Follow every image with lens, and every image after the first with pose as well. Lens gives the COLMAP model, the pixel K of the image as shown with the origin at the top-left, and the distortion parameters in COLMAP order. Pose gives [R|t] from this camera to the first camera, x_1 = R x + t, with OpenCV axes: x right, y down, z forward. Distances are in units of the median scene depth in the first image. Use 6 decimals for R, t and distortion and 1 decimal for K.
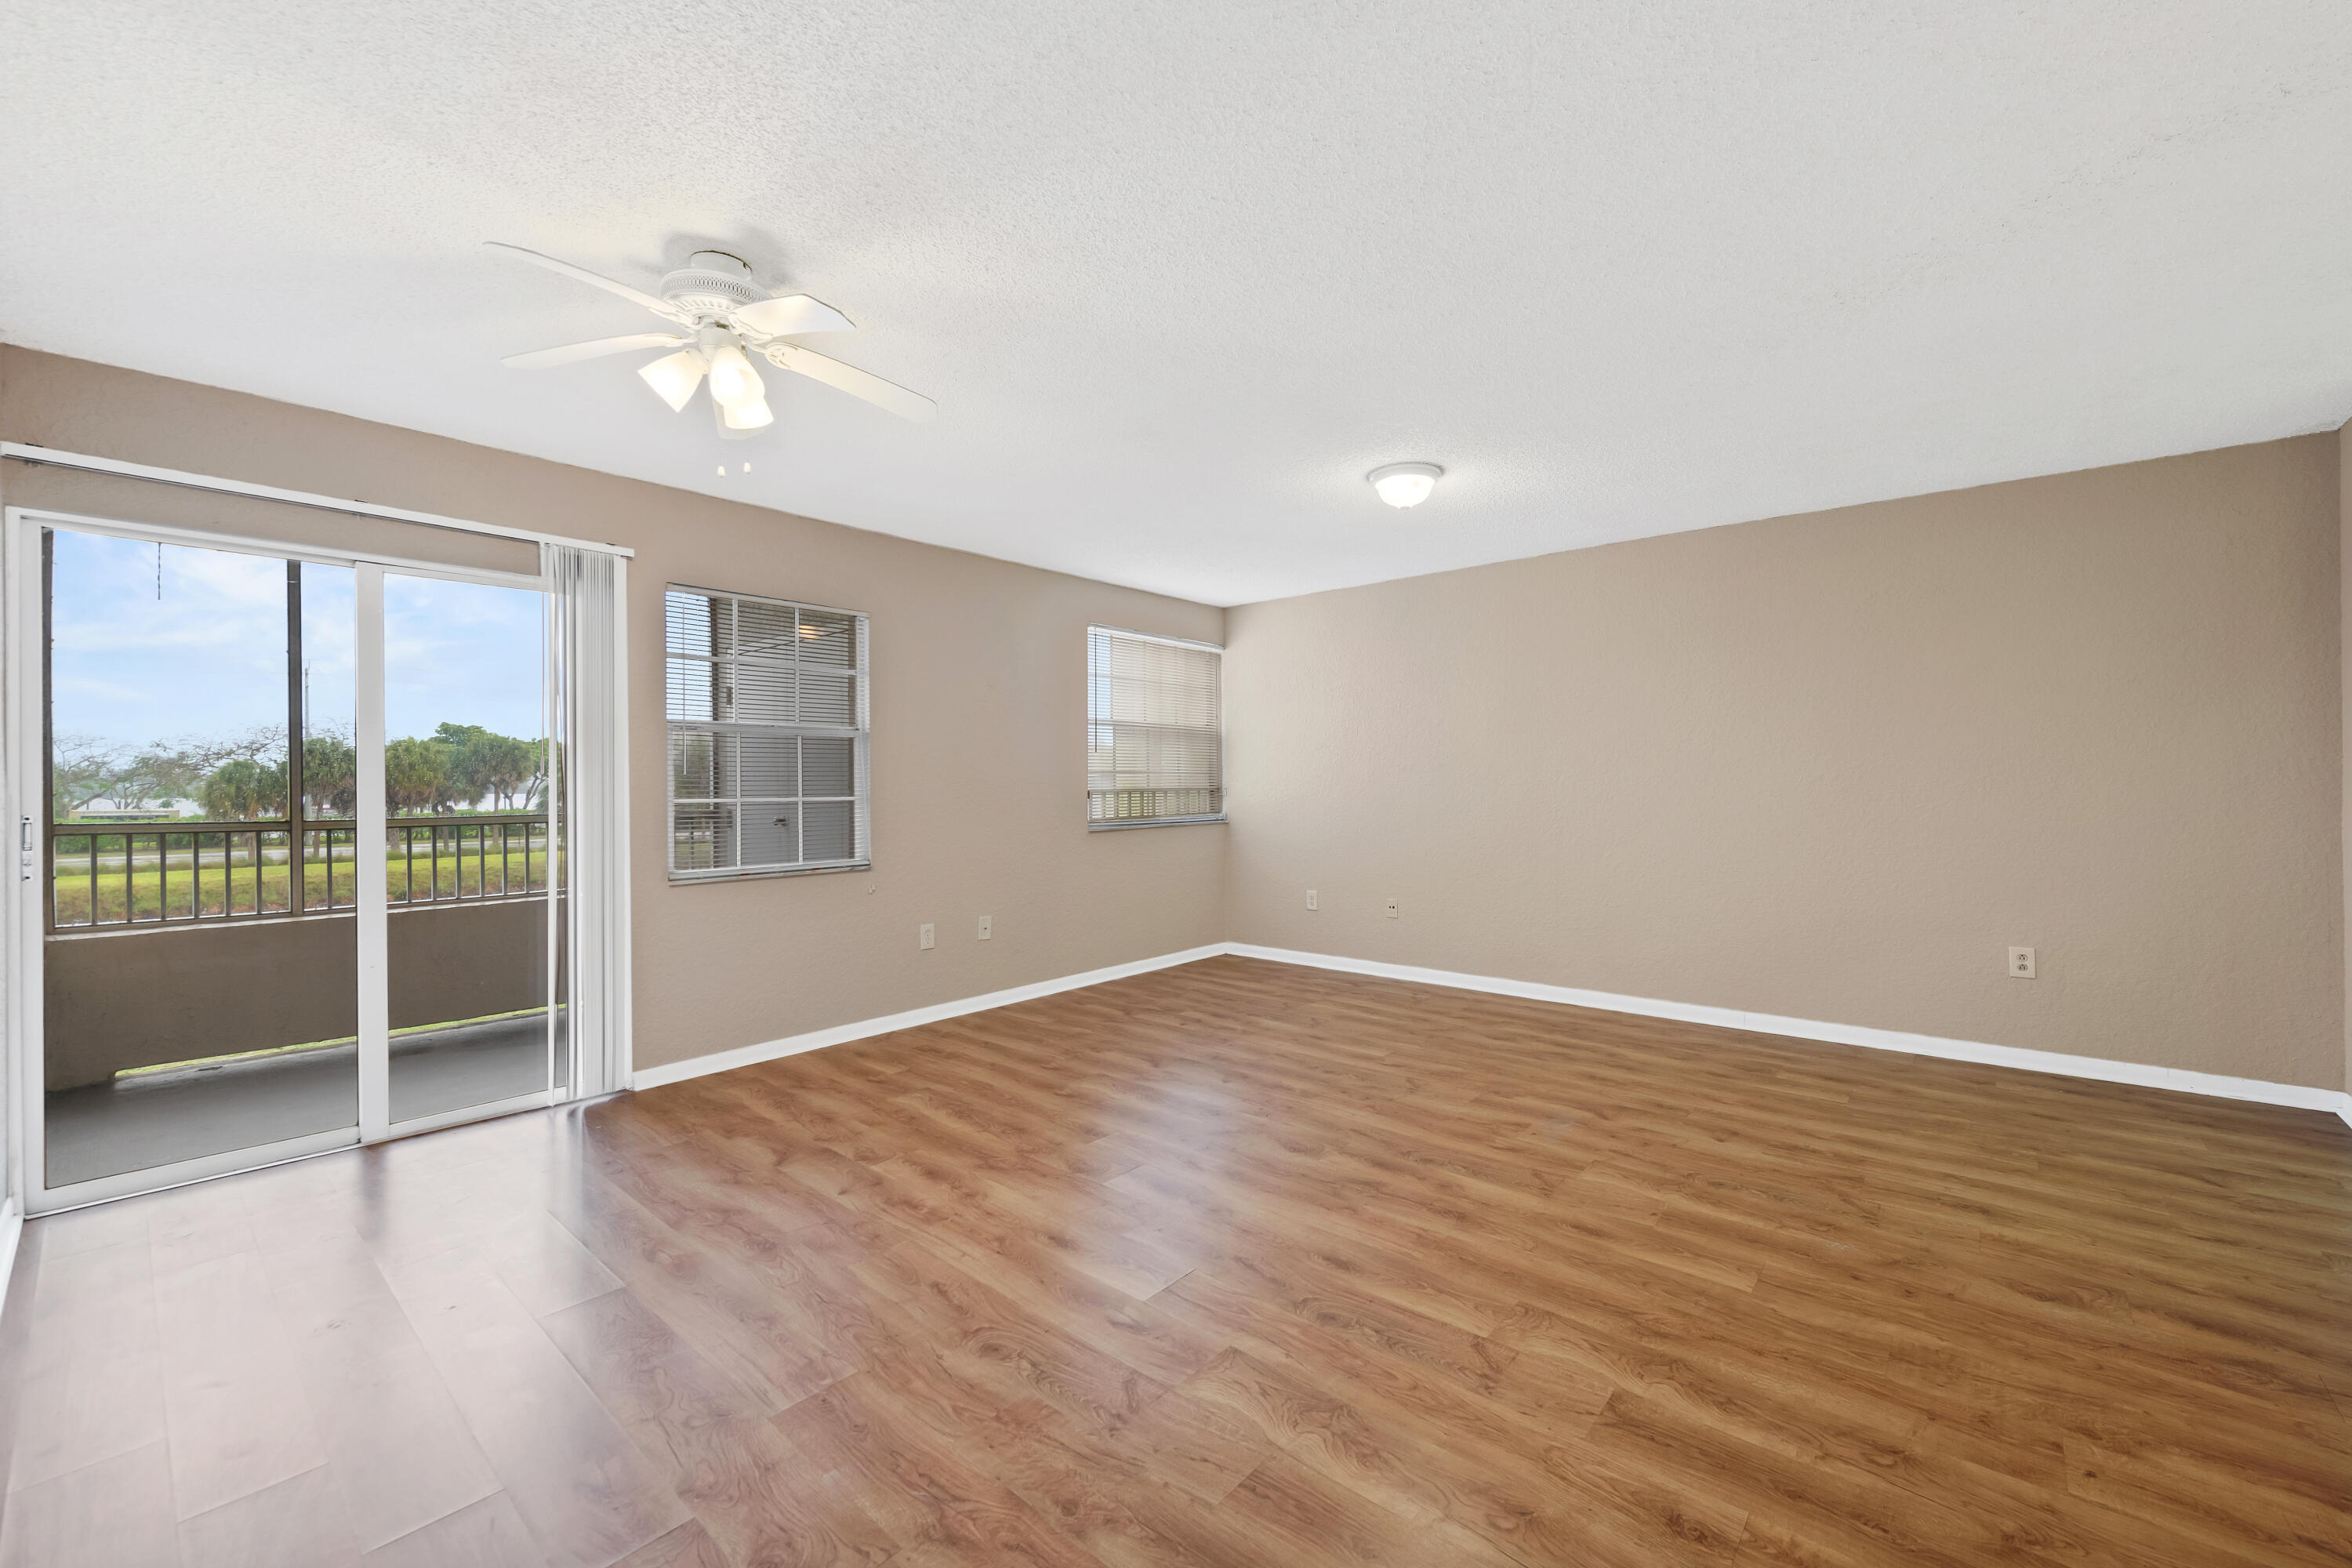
lens RADIAL K [[933.7, 0, 1187.8], [0, 933.7, 781.7], [0, 0, 1]] dist [0.005410, -0.004990]
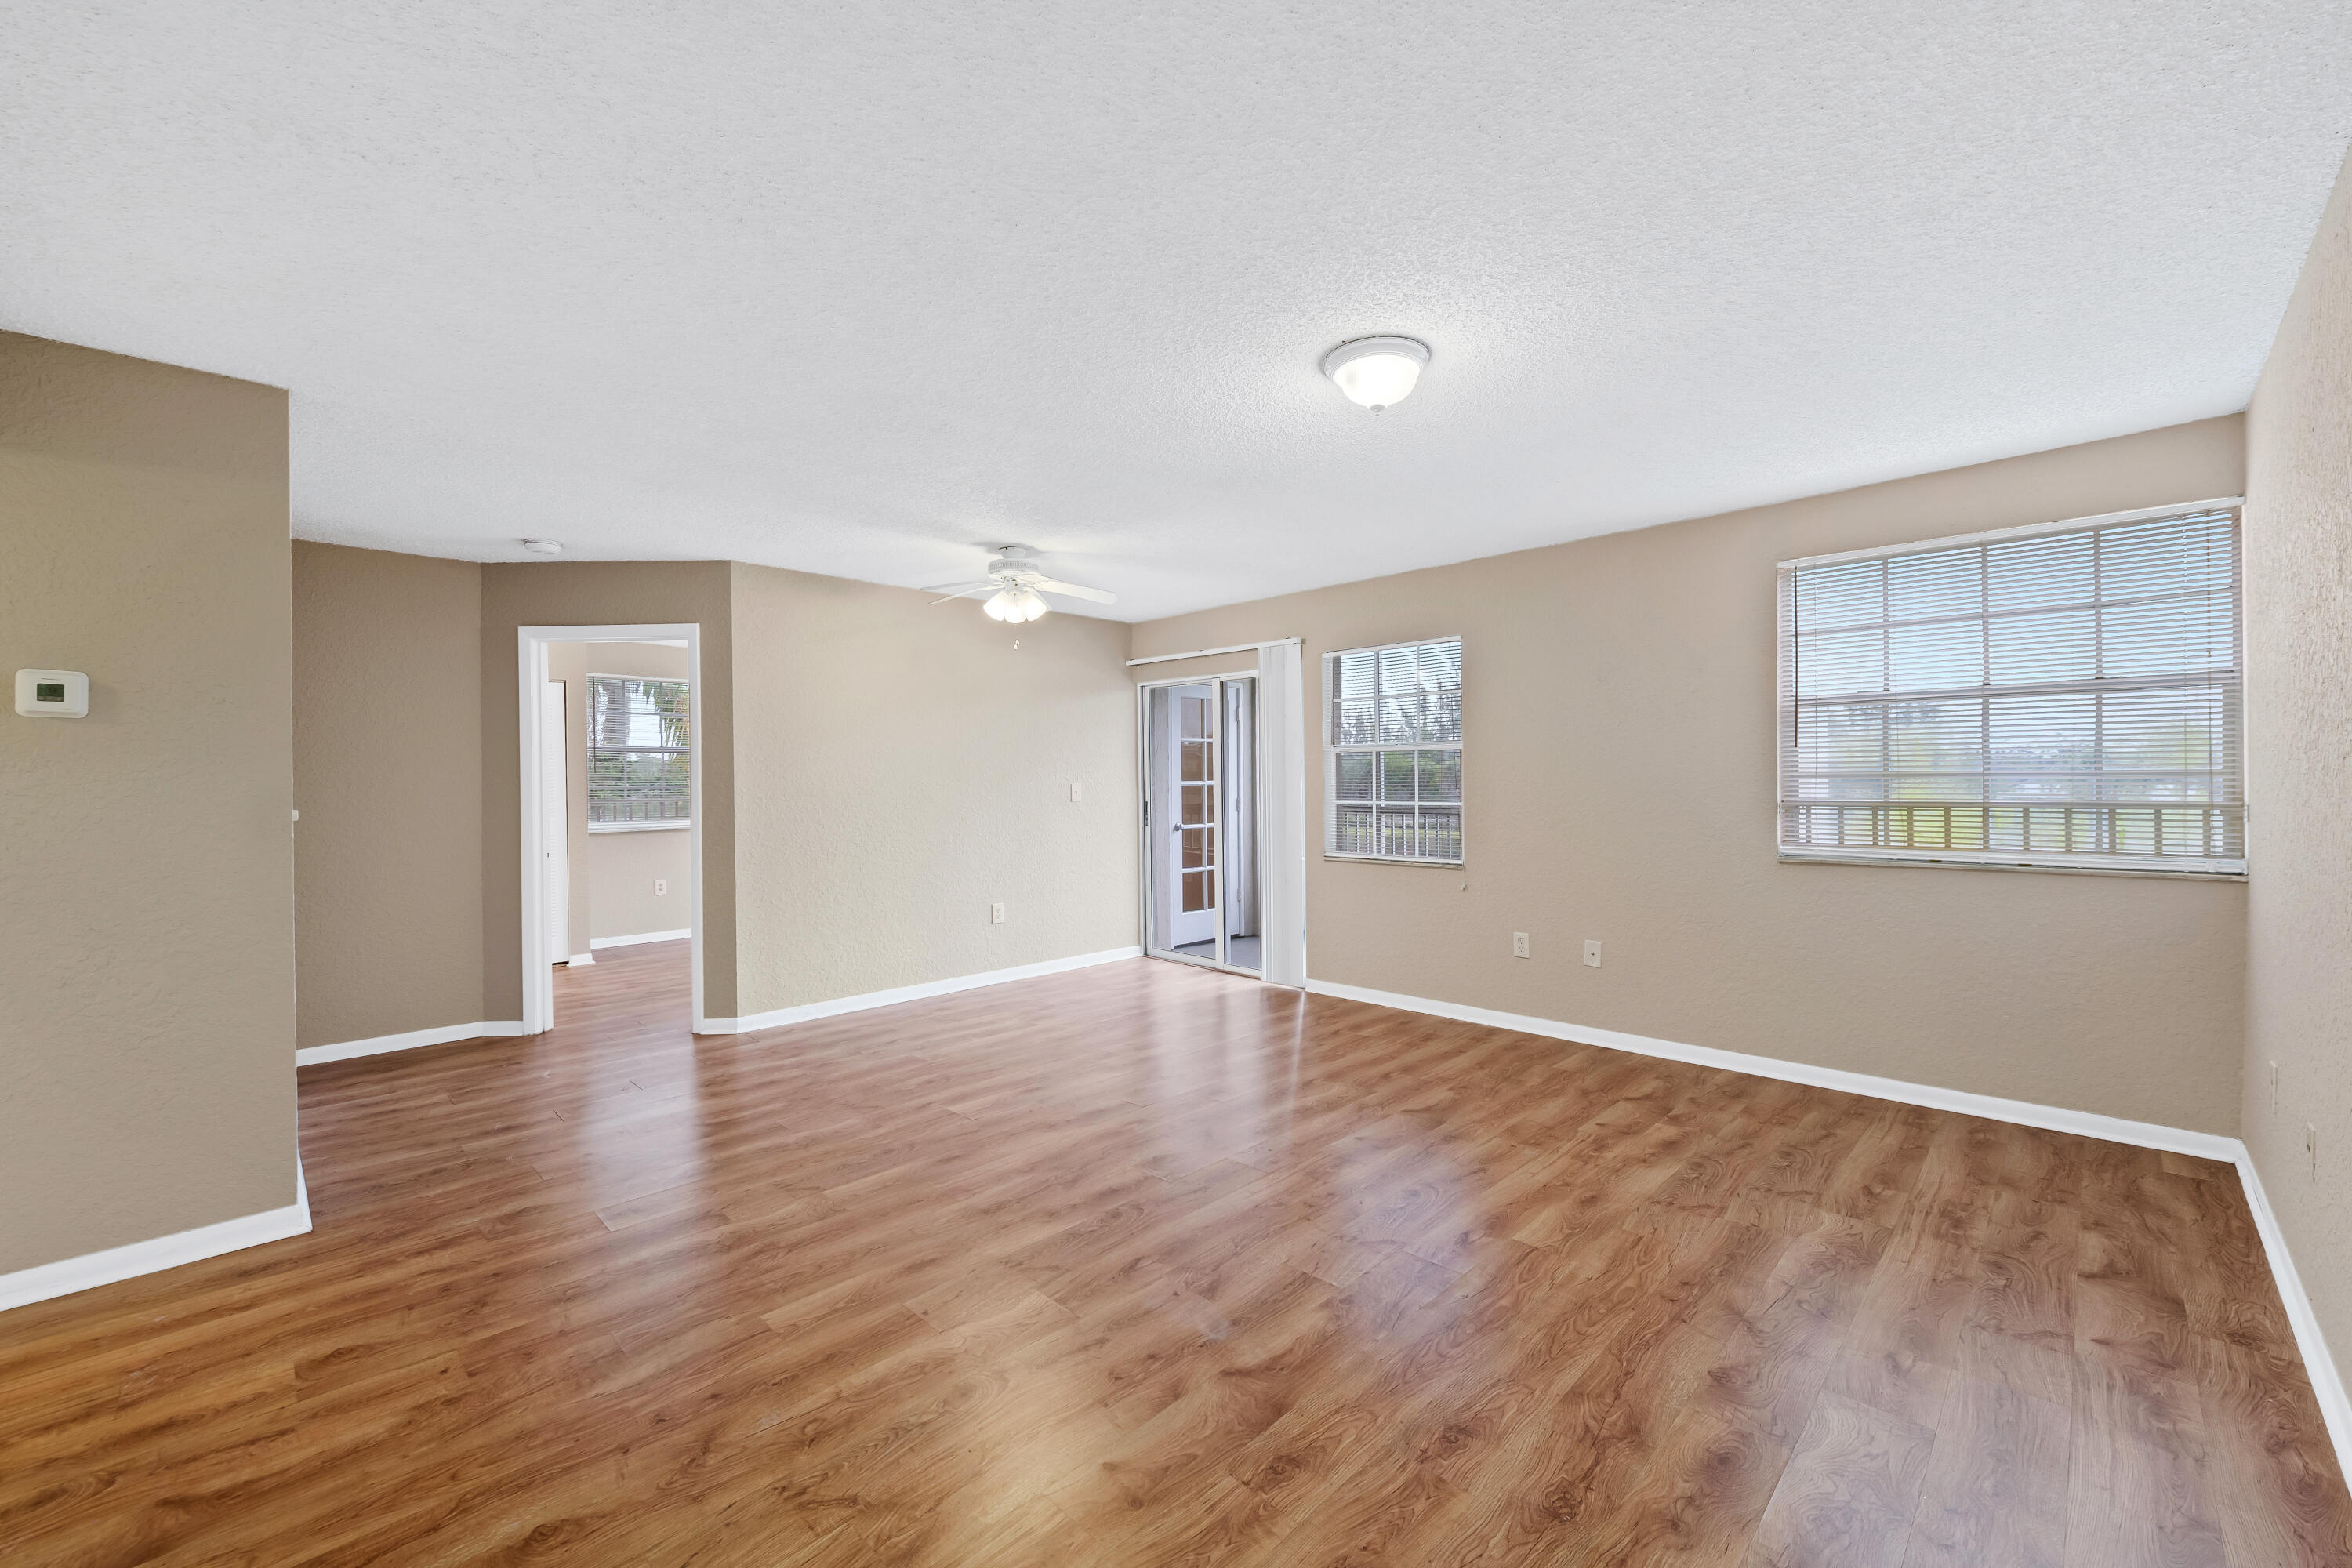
lens RADIAL K [[929.4, 0, 1188.4], [0, 929.4, 781.4], [0, 0, 1]] dist [0.004085, -0.005168]
pose [[-0.063634, 0.007129, -0.997948, 1.010307], [0.009817, 0.999931, 0.006518, -0.025660], [0.997925, -0.009382, -0.063699, 0.981746]]
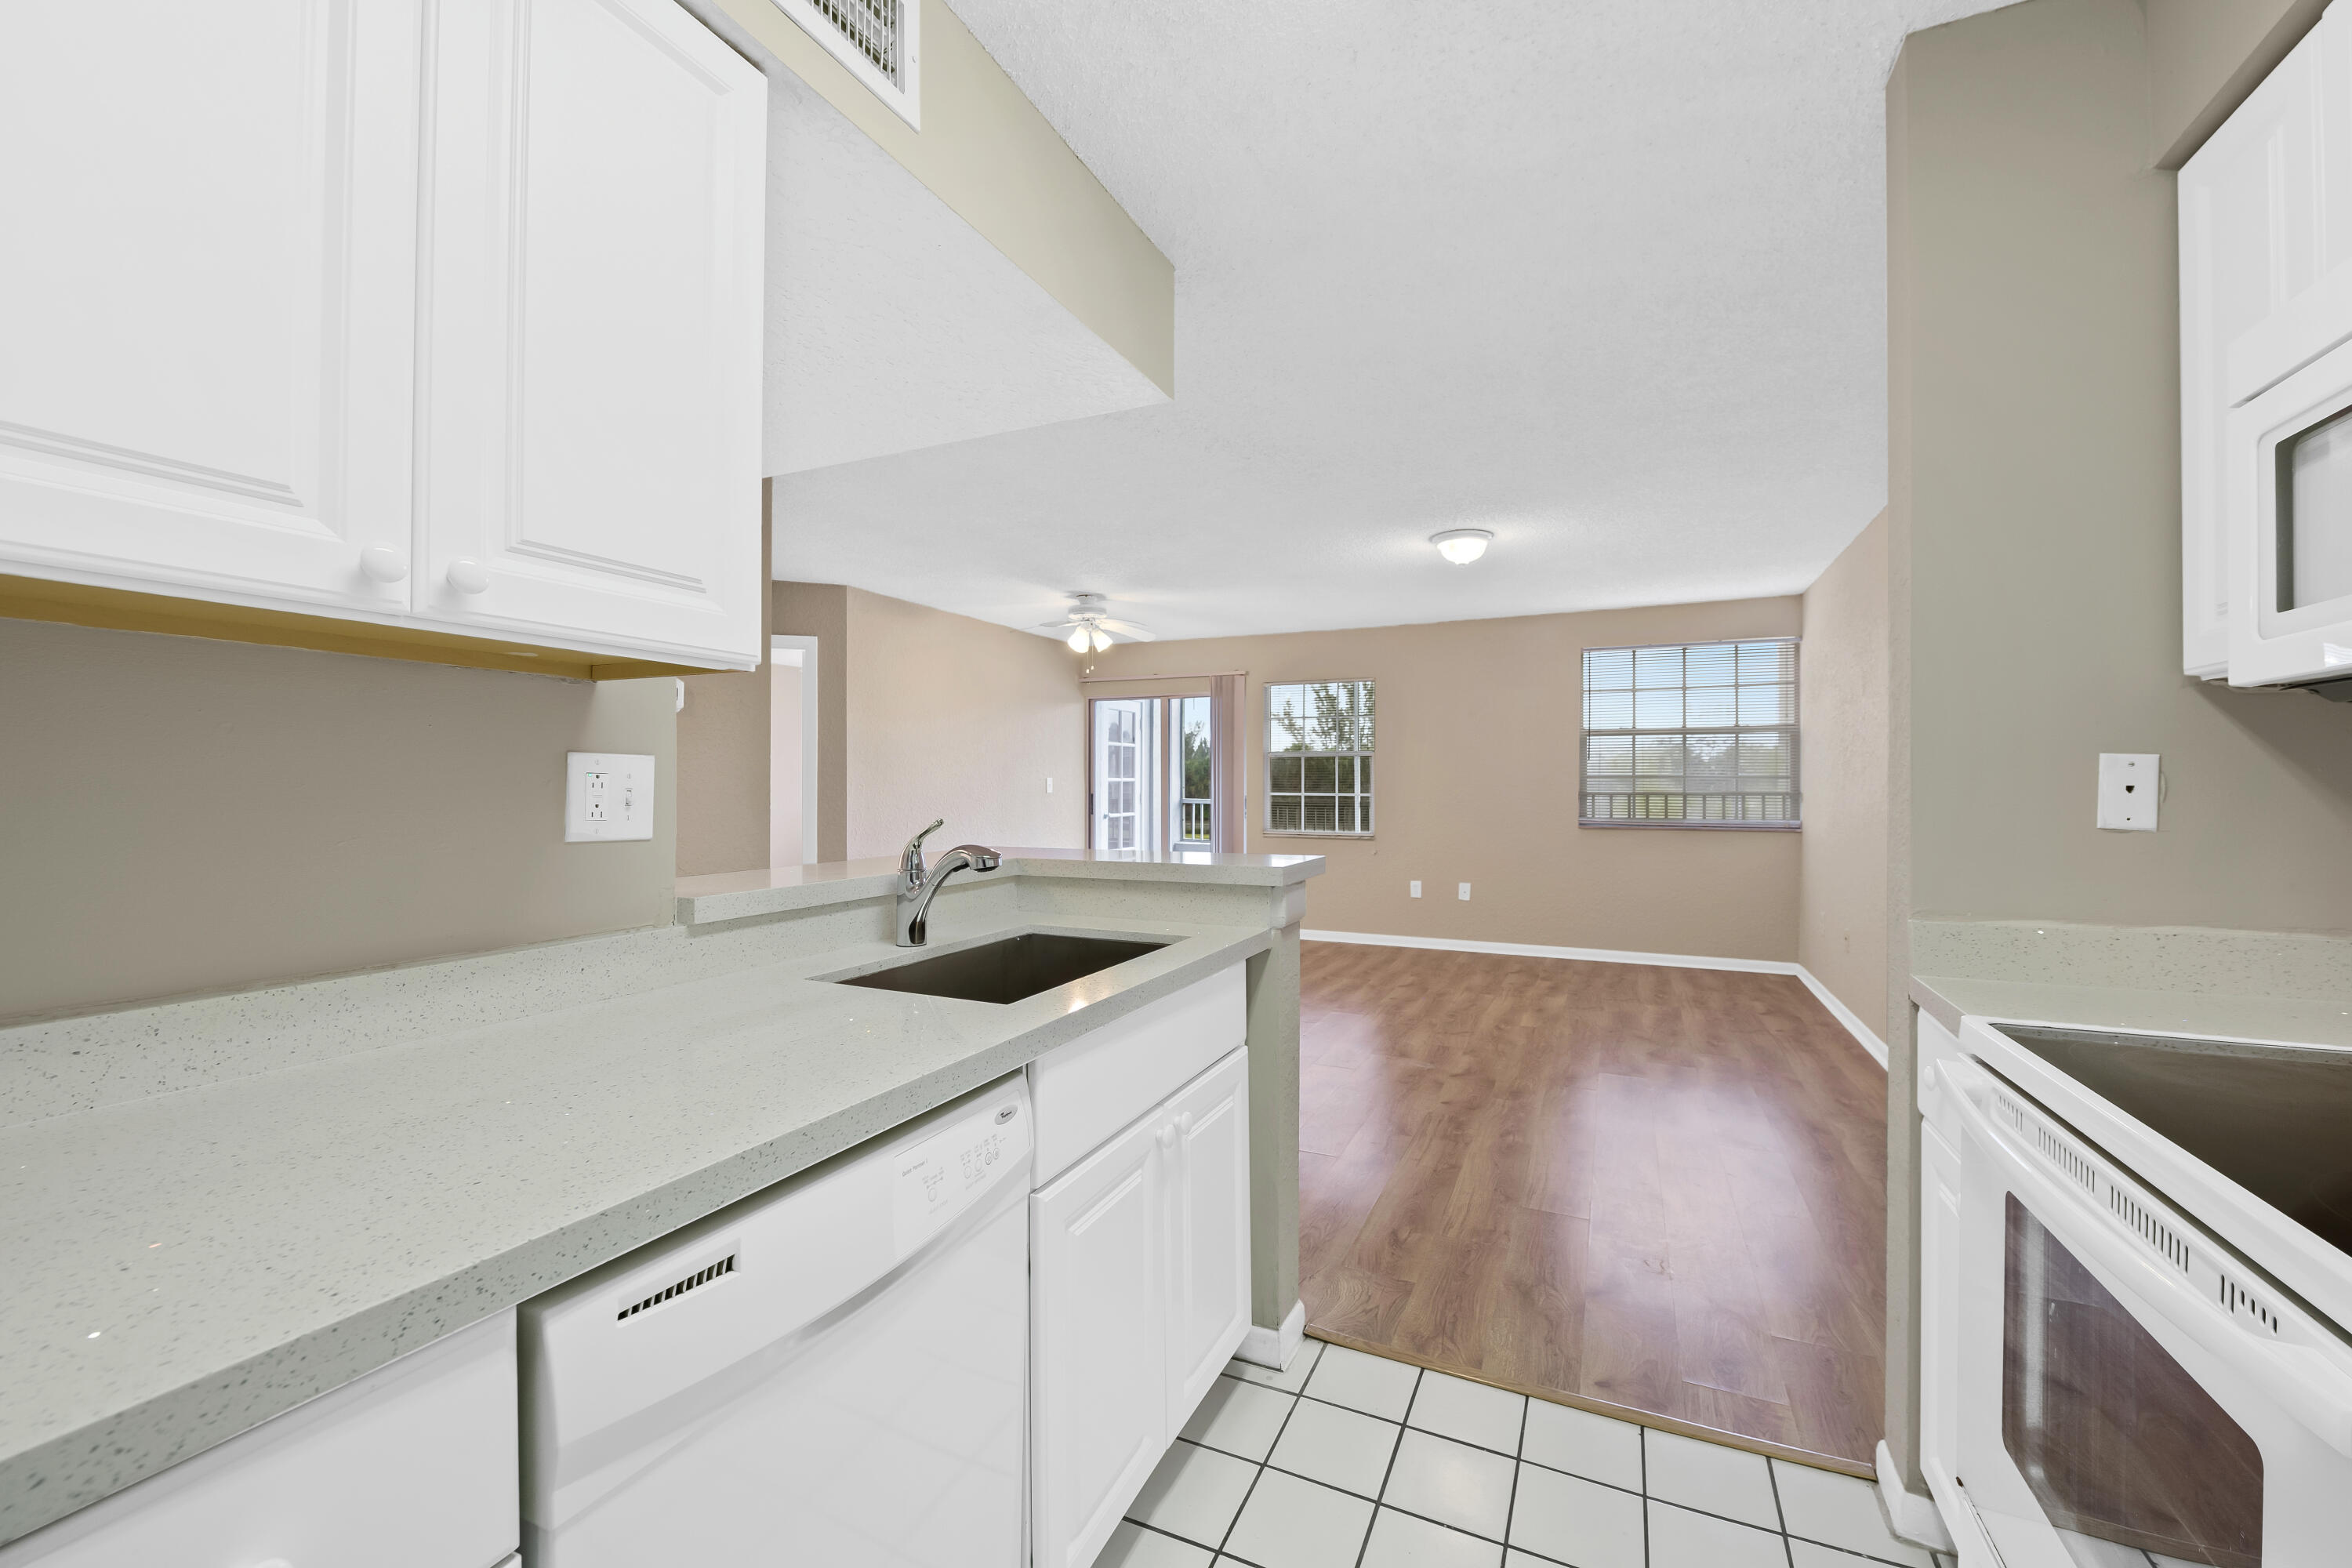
lens RADIAL K [[929.4, 0, 1188.4], [0, 929.4, 781.4], [0, 0, 1]] dist [0.004085, -0.005168]
pose [[0.276045, 0.003249, -0.961139, 1.424492], [-0.002533, 0.999993, 0.002653, -0.010742], [0.961141, 0.001702, 0.276052, 0.345876]]
